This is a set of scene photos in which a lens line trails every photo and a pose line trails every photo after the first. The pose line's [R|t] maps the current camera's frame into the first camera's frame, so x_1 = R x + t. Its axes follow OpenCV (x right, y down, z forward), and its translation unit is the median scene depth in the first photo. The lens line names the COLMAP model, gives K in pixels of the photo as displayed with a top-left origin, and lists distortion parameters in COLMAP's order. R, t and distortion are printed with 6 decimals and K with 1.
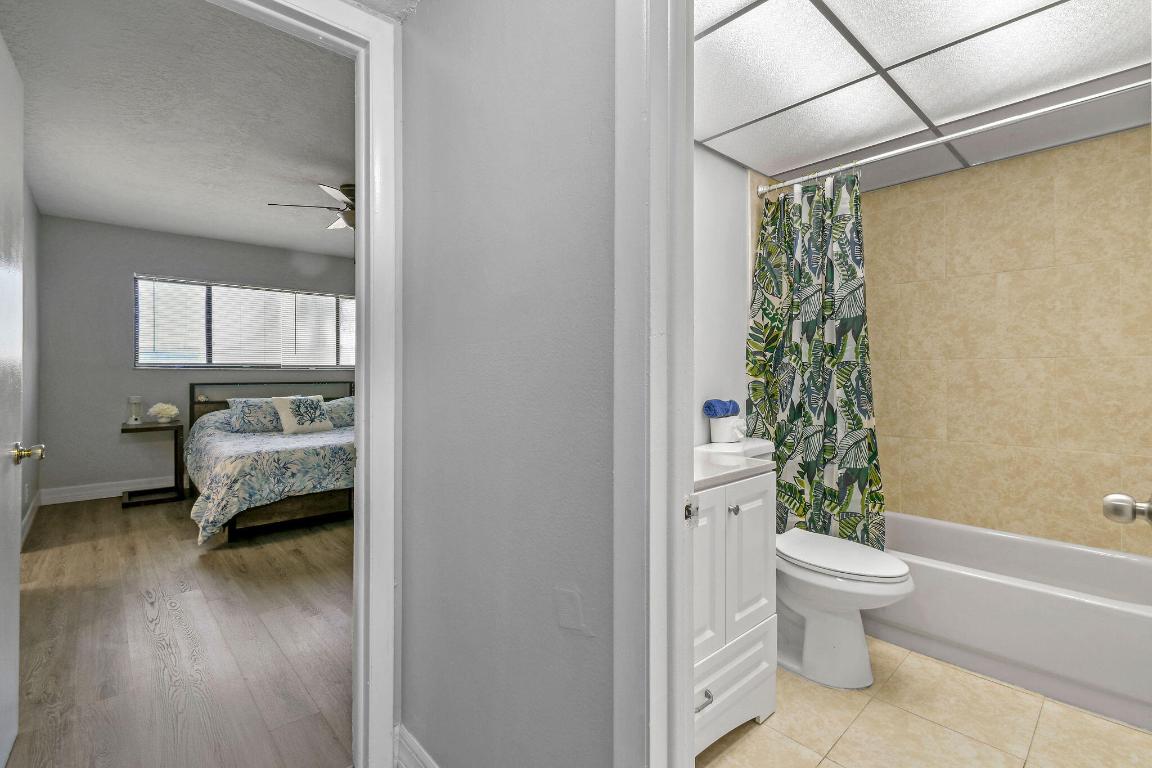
lens RADIAL K [[515.0, 0, 576.7], [0, 515.0, 376.2], [0, 0, 1]] dist [-0.001224, -0.003099]
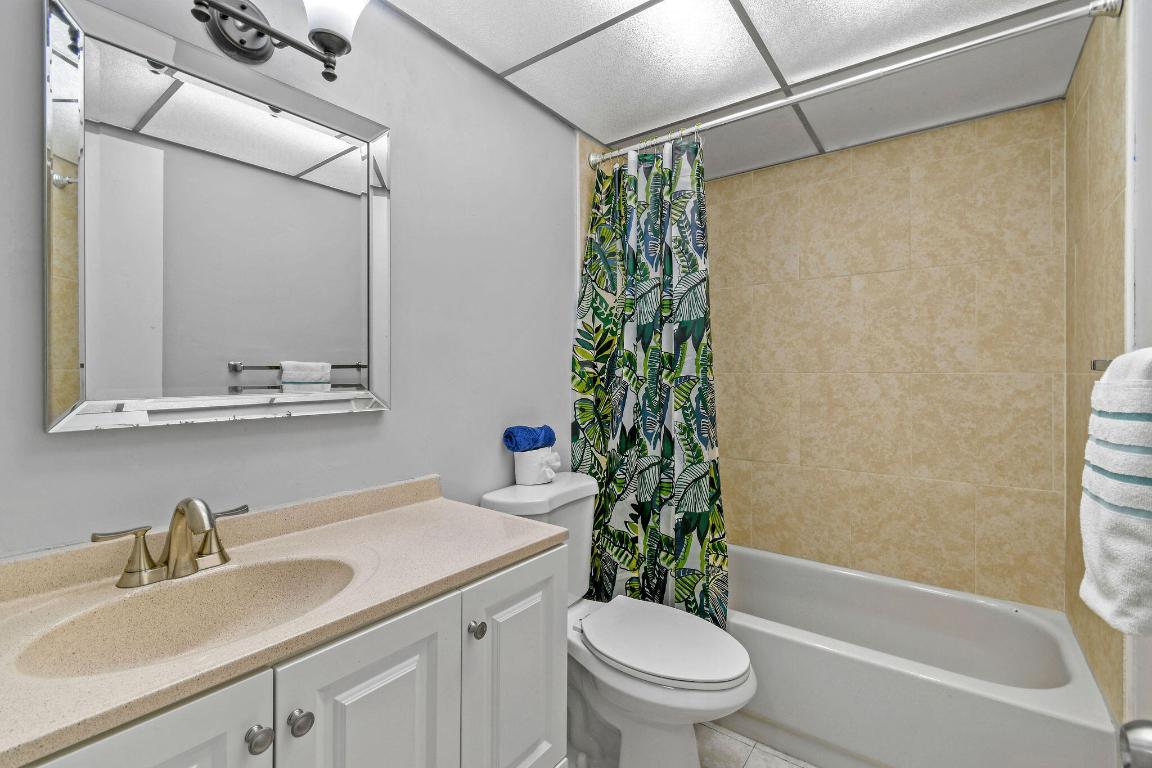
lens RADIAL K [[515.0, 0, 571.2], [0, 515.0, 381.1], [0, 0, 1]] dist [-0.001224, -0.003099]
pose [[0.979840, 0.005049, 0.199720, 0.186572], [-0.005406, 0.999985, 0.001240, -0.020000], [-0.199710, -0.002295, 0.979852, 0.250490]]
